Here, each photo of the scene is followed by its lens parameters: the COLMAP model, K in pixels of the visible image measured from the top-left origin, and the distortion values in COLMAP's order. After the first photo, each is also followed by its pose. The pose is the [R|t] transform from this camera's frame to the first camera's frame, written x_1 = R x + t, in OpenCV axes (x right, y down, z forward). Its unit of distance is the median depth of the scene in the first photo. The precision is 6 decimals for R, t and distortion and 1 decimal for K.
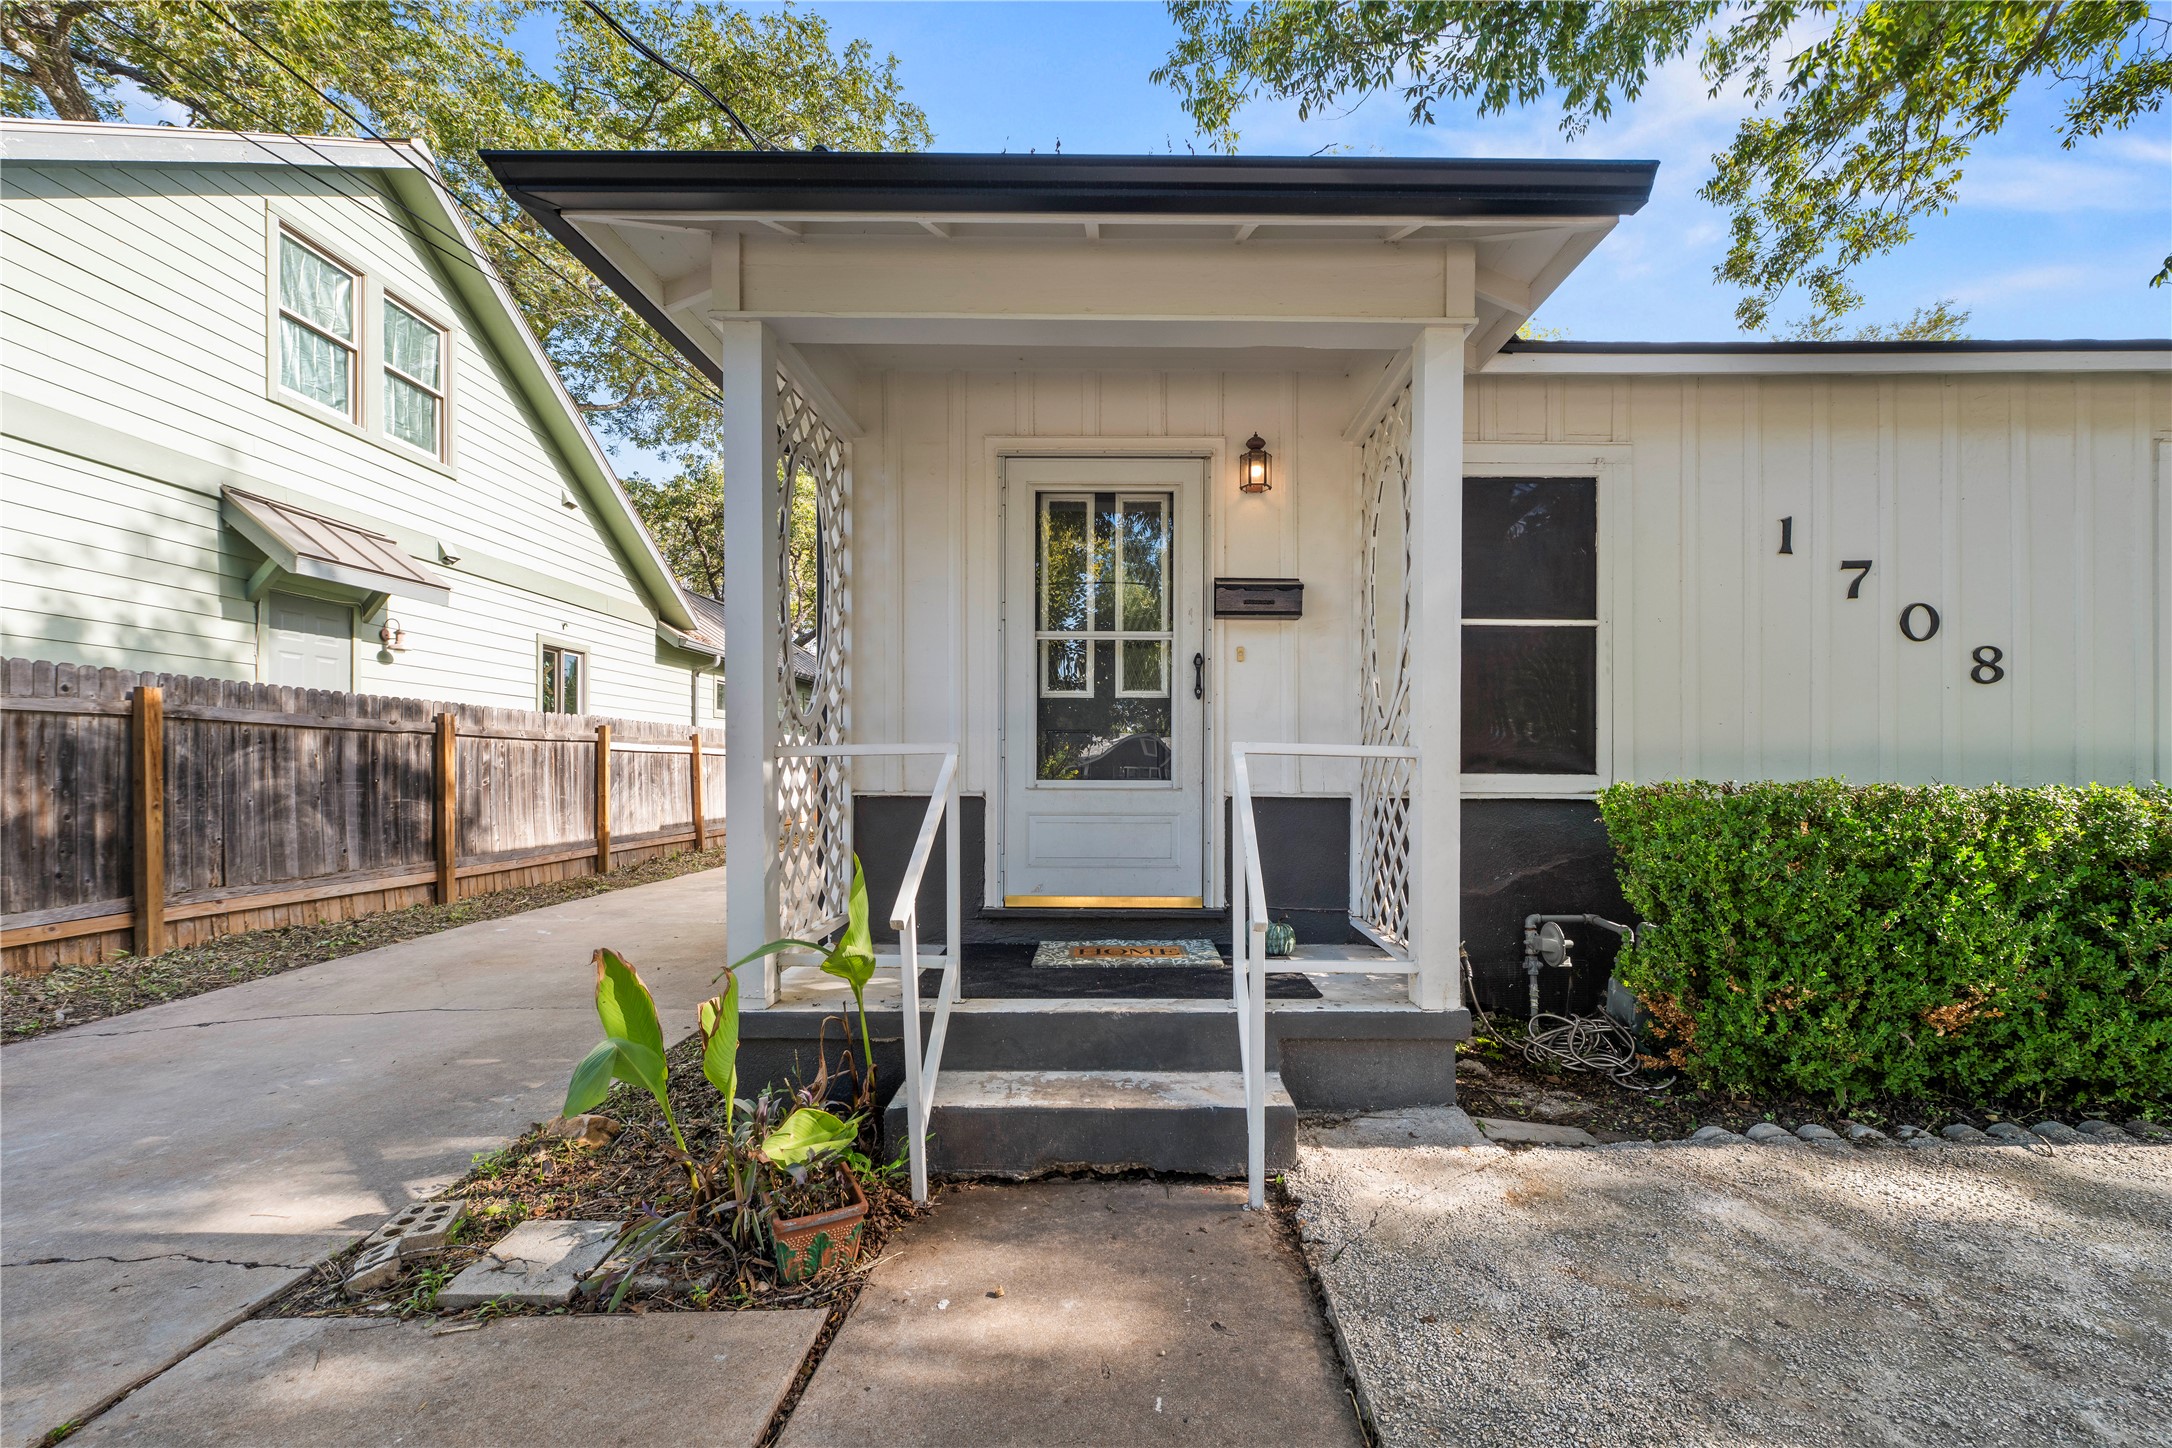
lens RADIAL K [[864.1, 0, 1122.1], [0, 864.1, 745.9], [0, 0, 1]] dist [-0.000744, 0.000229]
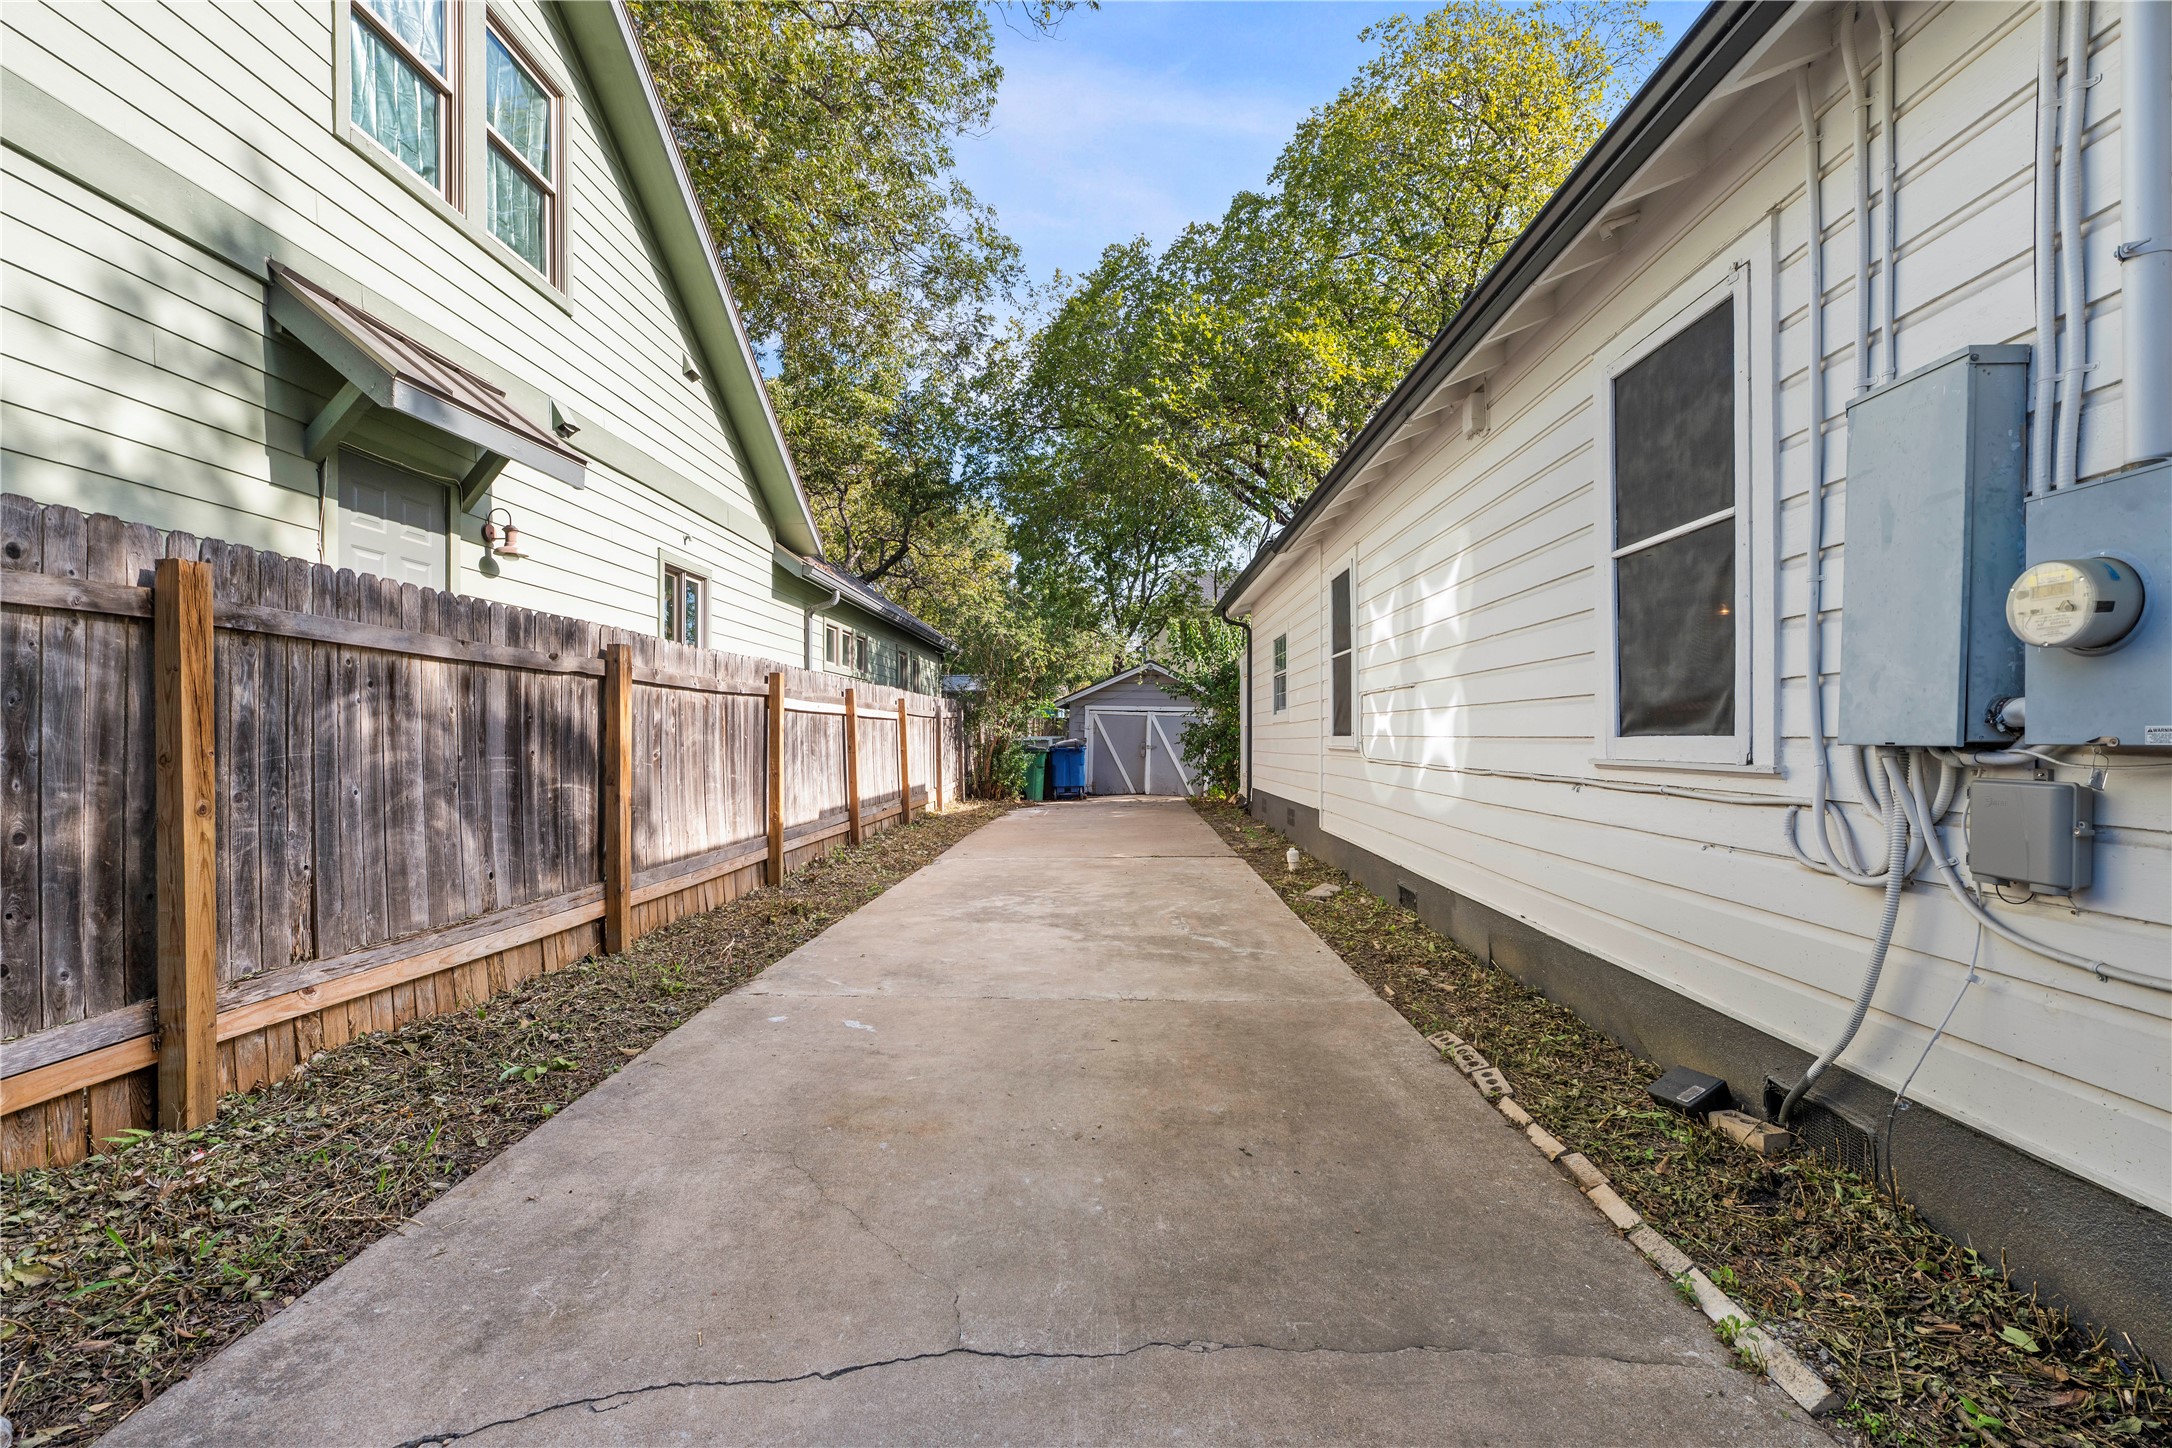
lens RADIAL K [[908.8, 0, 1095.0], [0, 908.8, 714.8], [0, 0, 1]] dist [0.001168, -0.000148]
pose [[0.999899, -0.000650, -0.014212, -0.509171], [0.000674, 0.999998, 0.001716, 0.013949], [0.014211, -0.001725, 0.999898, 0.415475]]
